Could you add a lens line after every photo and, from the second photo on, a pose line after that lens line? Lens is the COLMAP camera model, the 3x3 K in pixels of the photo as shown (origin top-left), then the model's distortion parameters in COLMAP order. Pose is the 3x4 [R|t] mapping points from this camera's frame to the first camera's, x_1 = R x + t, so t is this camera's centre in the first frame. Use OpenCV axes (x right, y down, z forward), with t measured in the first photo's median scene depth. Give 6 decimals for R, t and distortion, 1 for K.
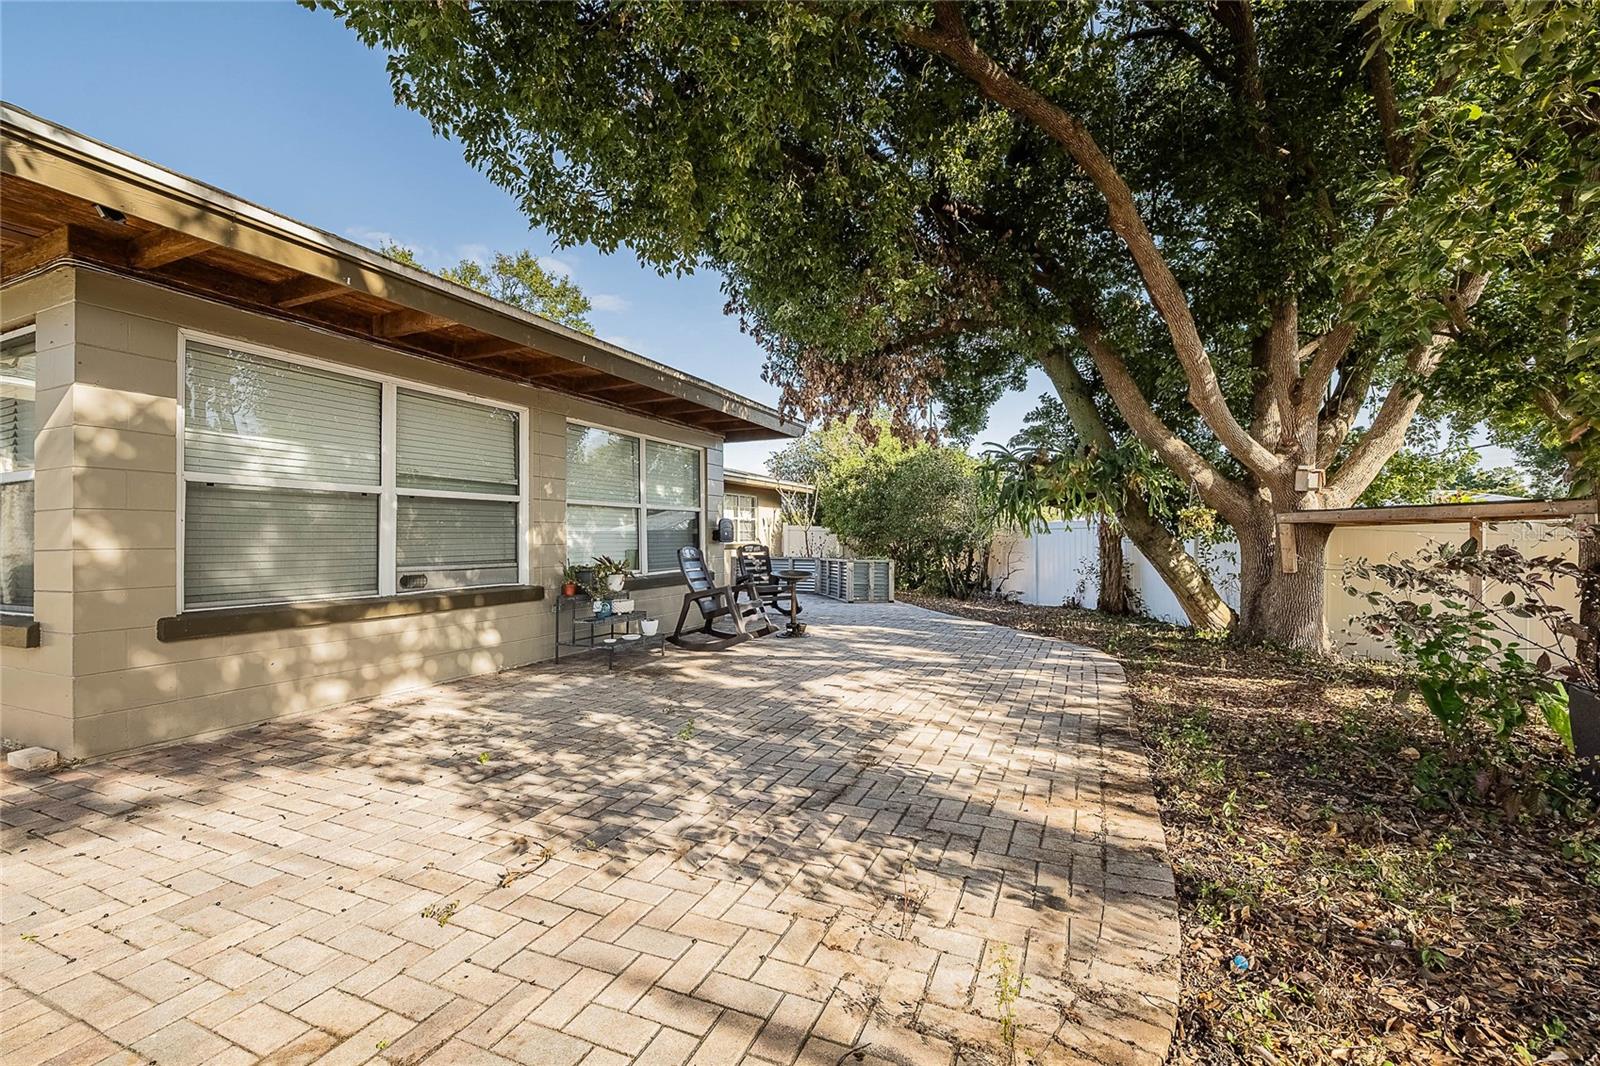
lens RADIAL K [[636.8, 0, 799.5], [0, 636.8, 533.6], [0, 0, 1]] dist [-0.009274, -0.000668]
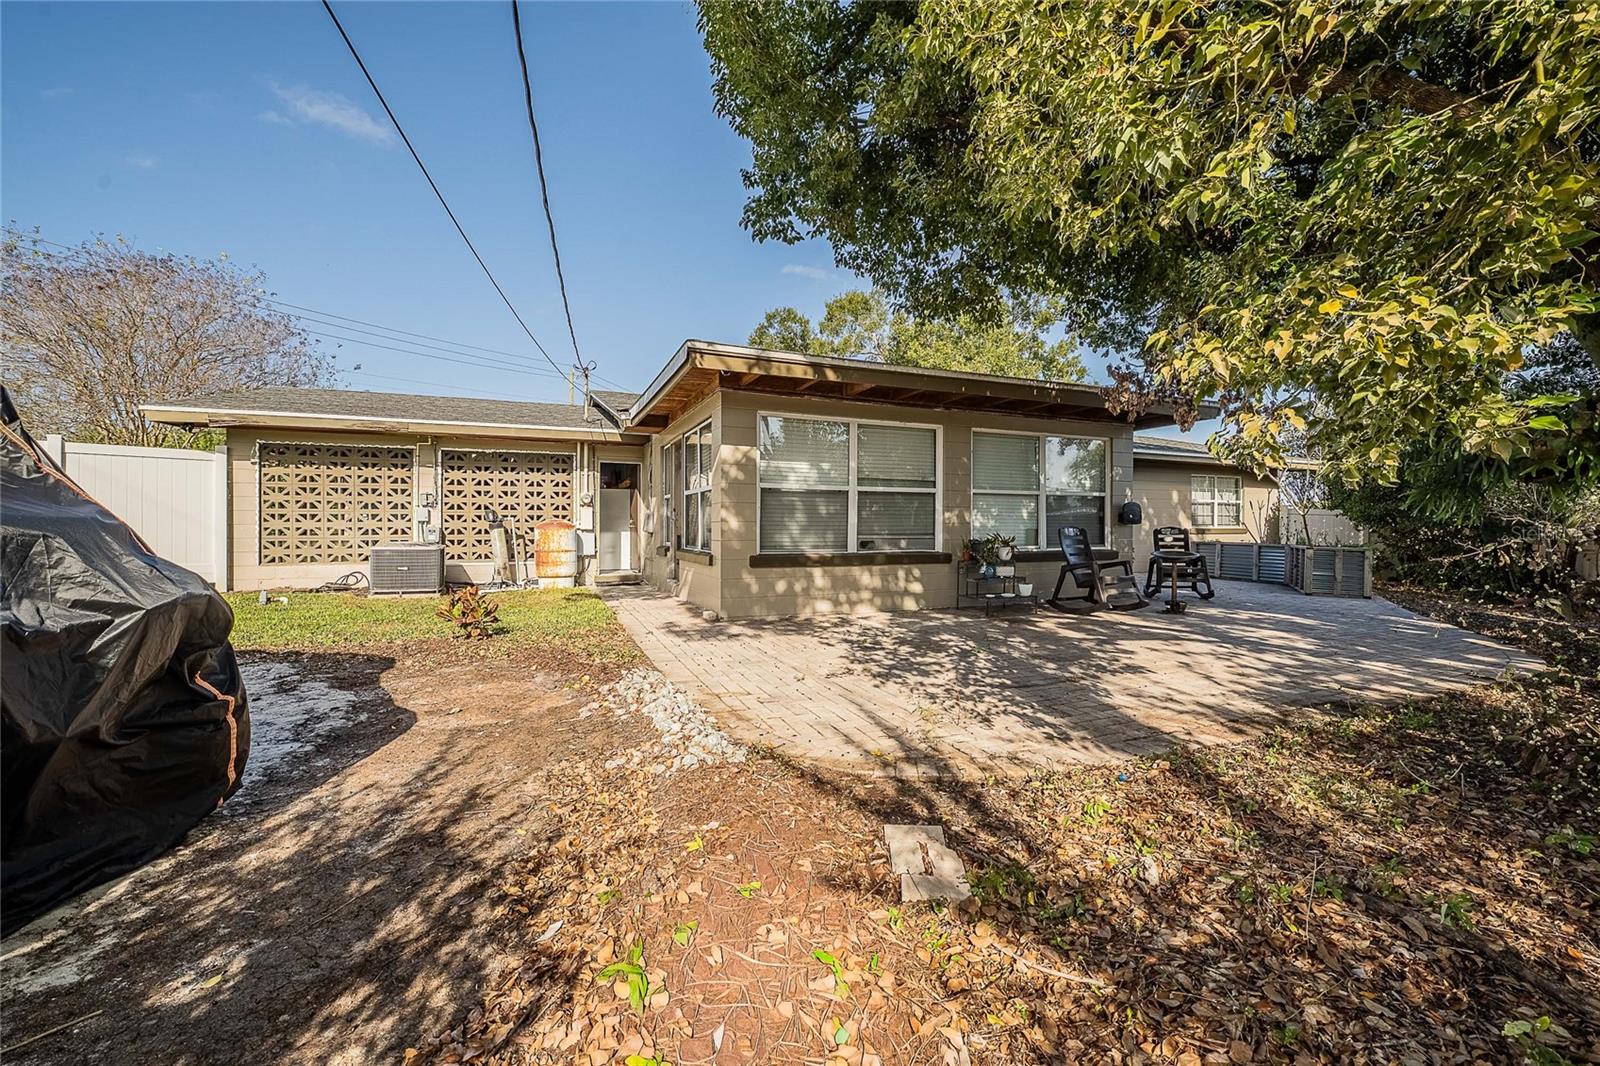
lens RADIAL K [[636.8, 0, 788.5], [0, 636.8, 532.0], [0, 0, 1]] dist [-0.009274, -0.000668]
pose [[0.680100, 0.014922, -0.732968, 0.396970], [-0.001264, 0.999815, 0.019181, 0.010677], [0.733119, -0.012118, 0.679993, -0.215384]]
